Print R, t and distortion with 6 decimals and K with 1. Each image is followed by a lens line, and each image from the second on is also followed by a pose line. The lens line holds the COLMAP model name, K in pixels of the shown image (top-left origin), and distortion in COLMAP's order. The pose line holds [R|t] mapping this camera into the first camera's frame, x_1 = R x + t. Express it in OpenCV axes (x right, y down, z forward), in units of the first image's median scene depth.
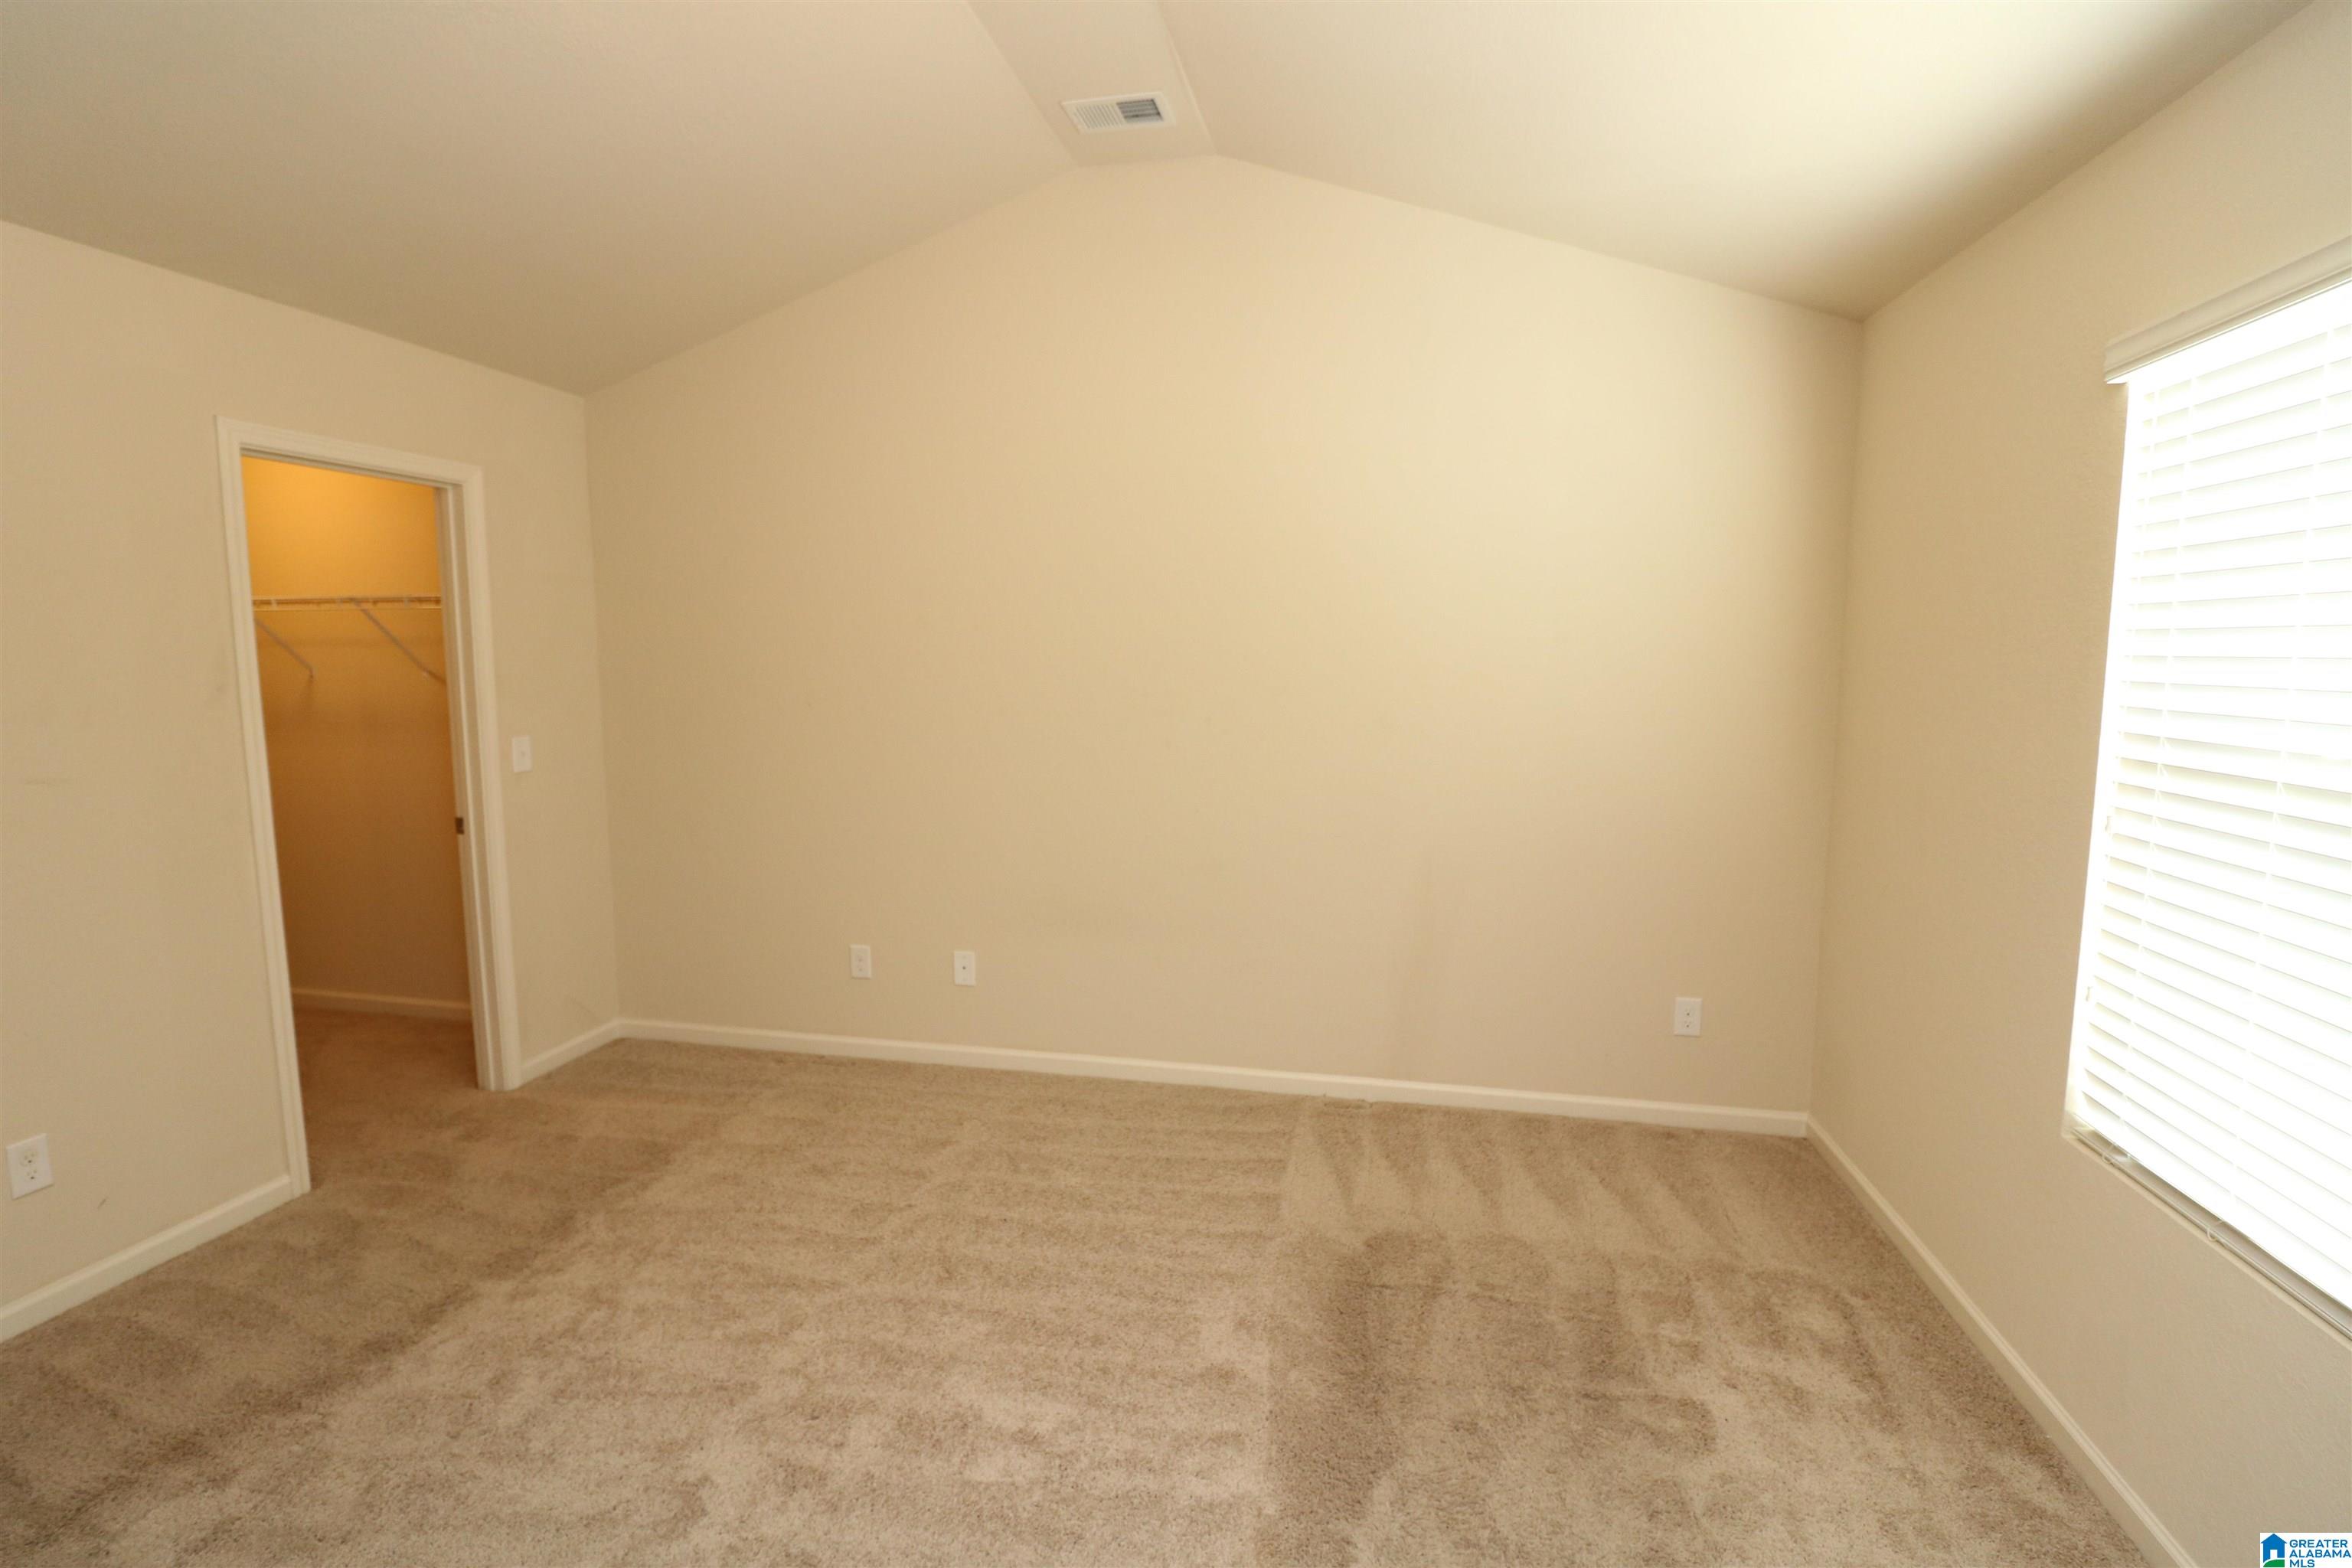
lens RADIAL K [[1096.5, 0, 1176.6], [0, 1096.5, 770.1], [0, 0, 1]] dist [-0.025759, -0.001270]
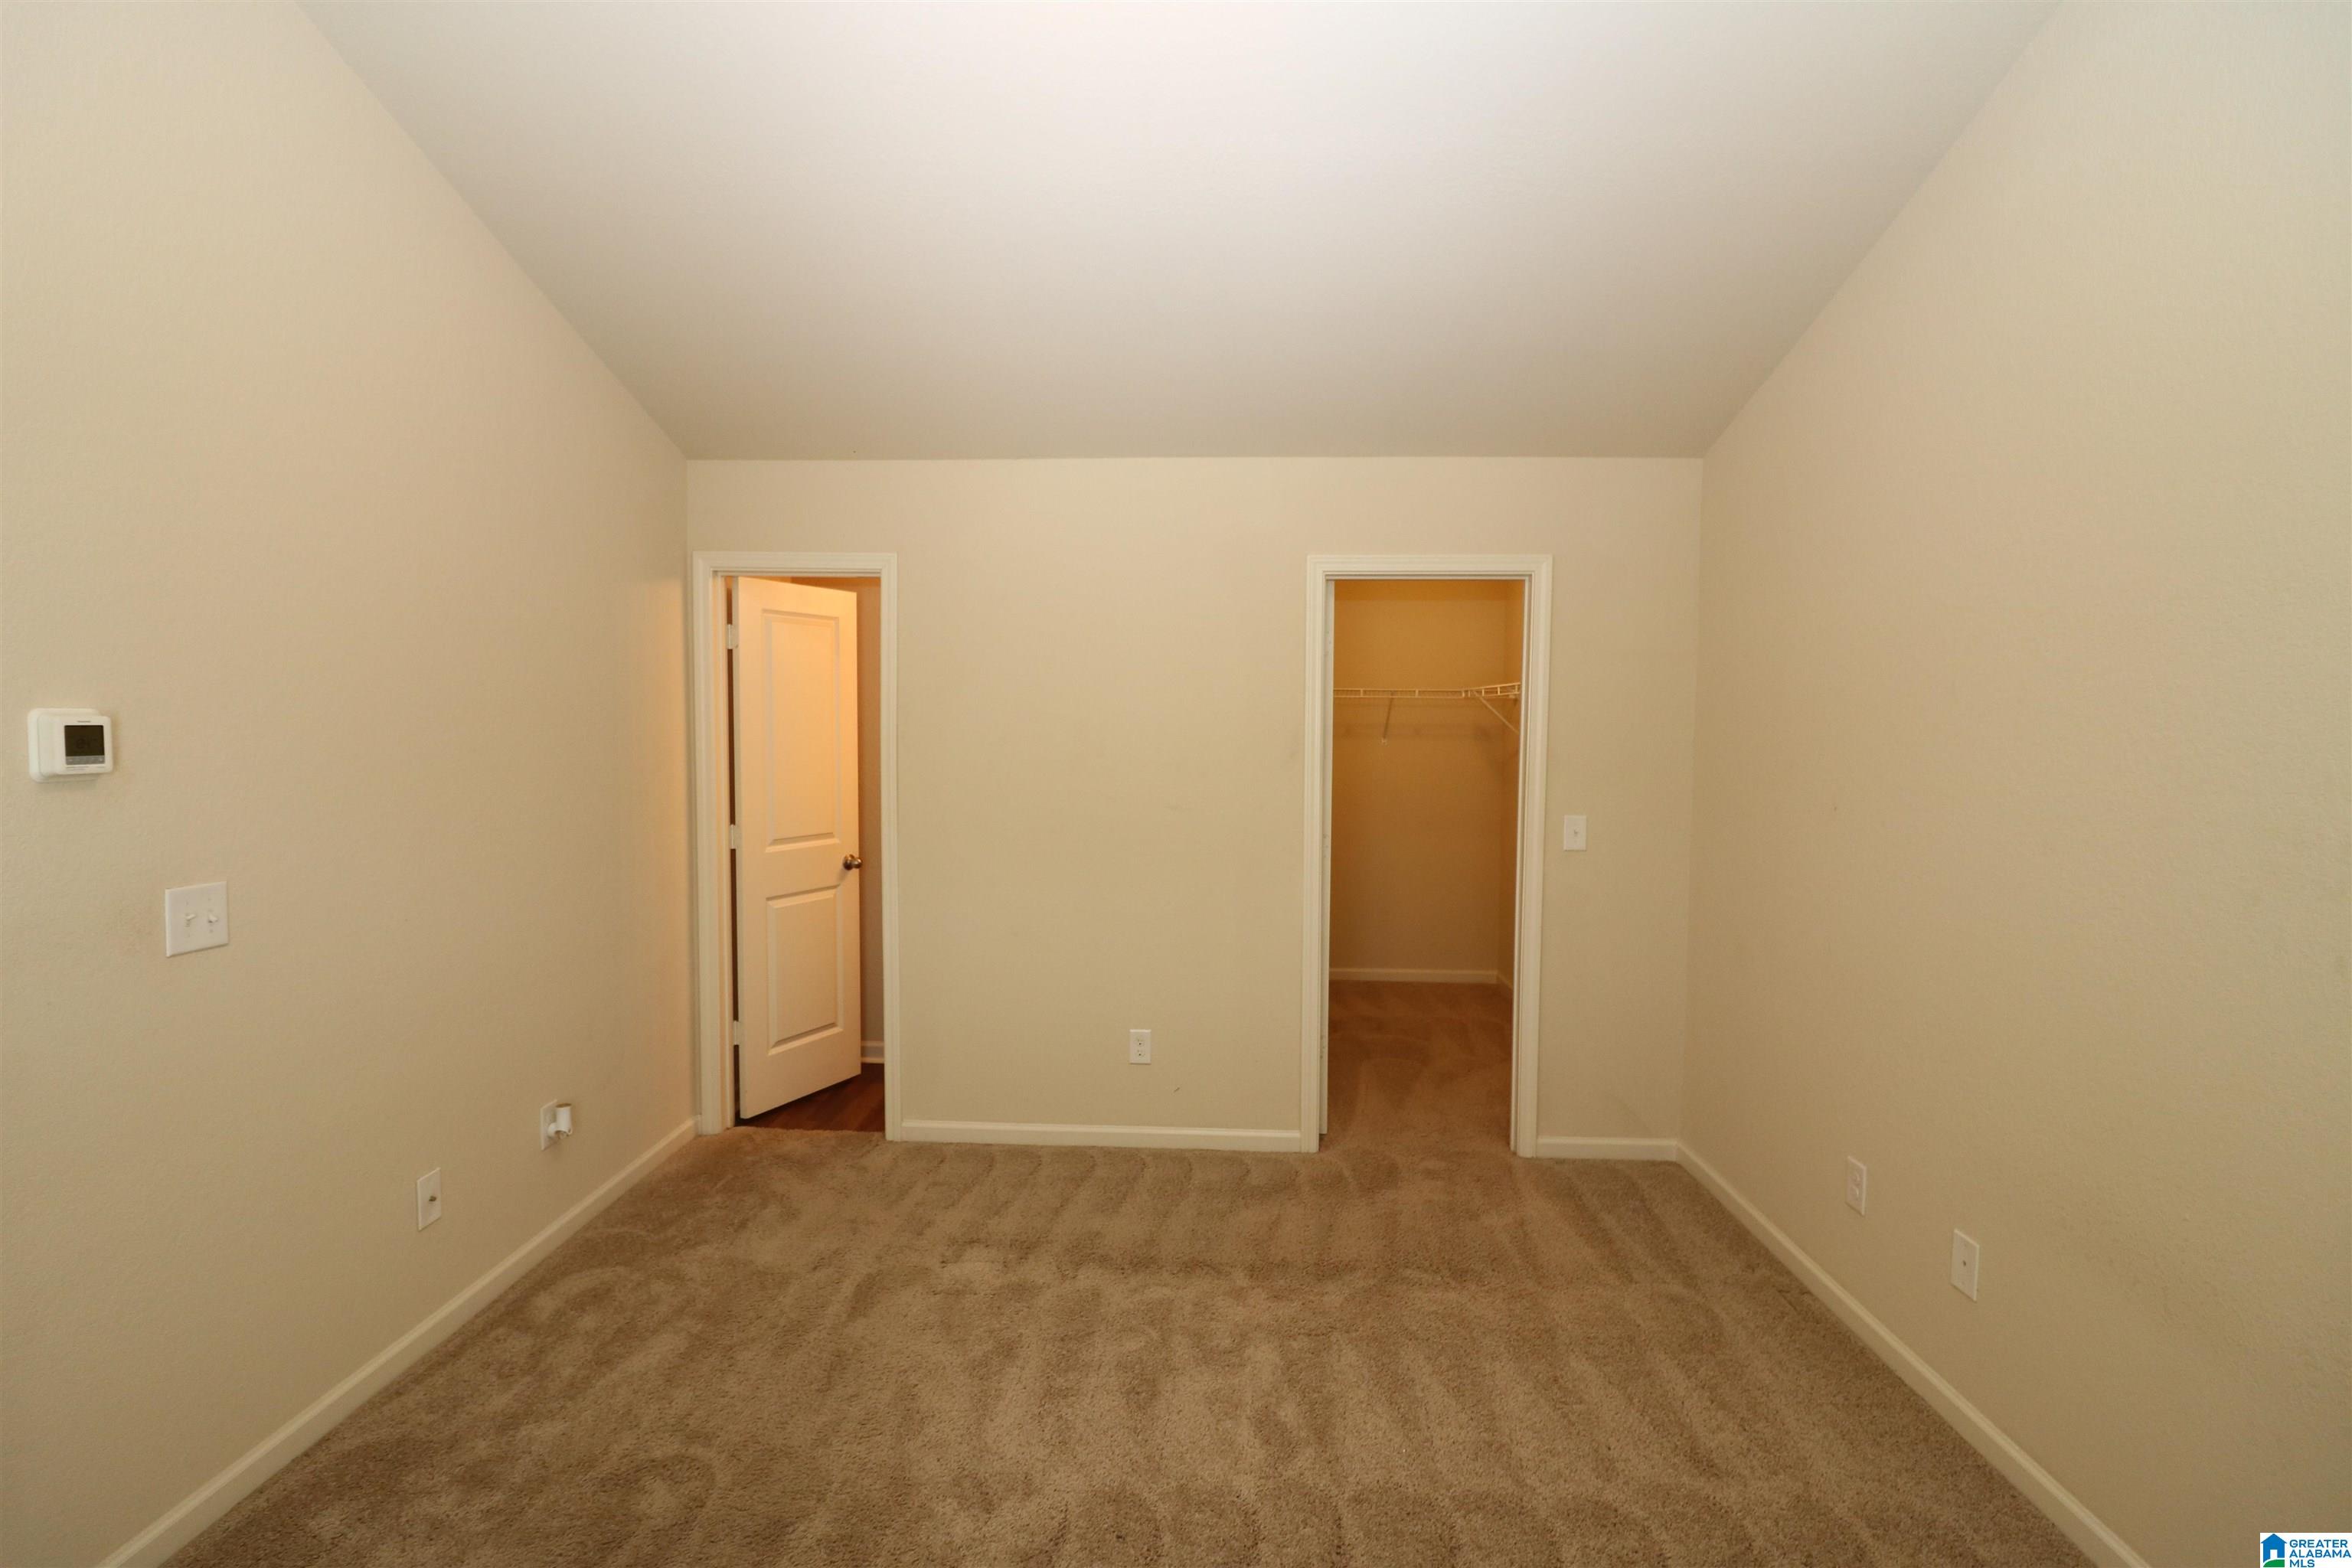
lens RADIAL K [[1096.5, 0, 1174.8], [0, 1096.5, 799.5], [0, 0, 1]] dist [-0.025759, -0.001270]
pose [[0.158524, 0.077327, -0.984322, 0.395165], [-0.121932, 0.990831, 0.058201, -0.071706], [0.979797, 0.110794, 0.166499, 0.584454]]
